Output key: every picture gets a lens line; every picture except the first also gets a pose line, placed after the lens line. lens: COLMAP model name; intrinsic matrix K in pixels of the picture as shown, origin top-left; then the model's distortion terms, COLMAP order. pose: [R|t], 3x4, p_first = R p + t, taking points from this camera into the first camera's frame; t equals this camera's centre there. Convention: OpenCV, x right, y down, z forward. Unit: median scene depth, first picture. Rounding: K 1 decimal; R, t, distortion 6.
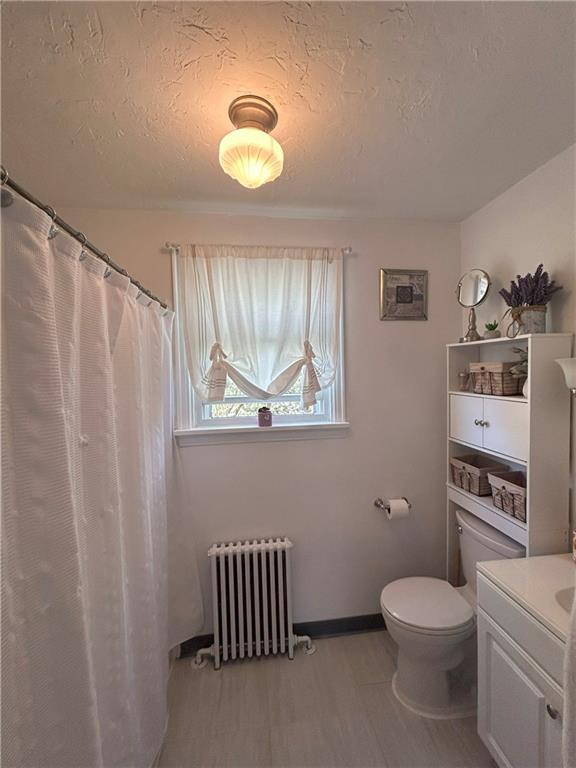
lens RADIAL K [[335.2, 0, 287.7], [0, 335.2, 385.5], [0, 0, 1]] dist [0.001568, 0.000096]
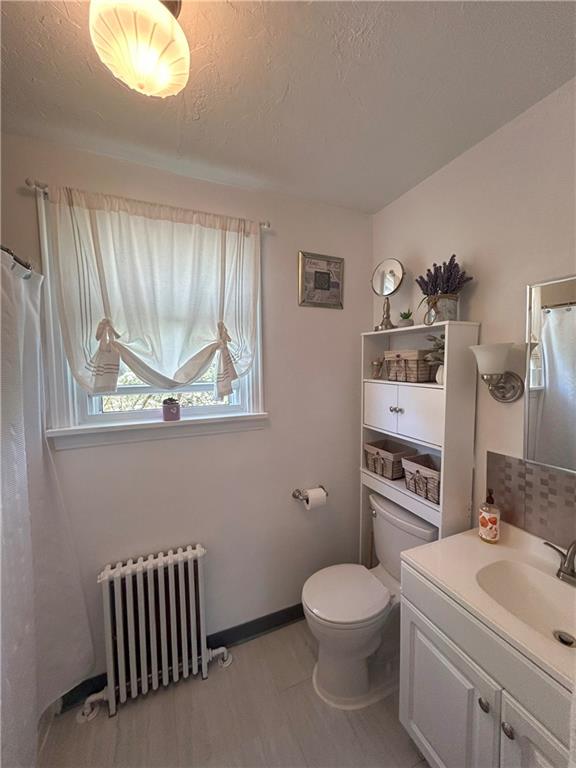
lens RADIAL K [[308.9, 0, 289.7], [0, 308.9, 385.1], [0, 0, 1]] dist [0.000892, -0.001079]
pose [[0.959972, -0.006898, 0.280010, 0.001869], [-0.000093, 0.999689, 0.024948, 0.011985], [-0.280095, -0.023976, 0.959673, 0.165598]]
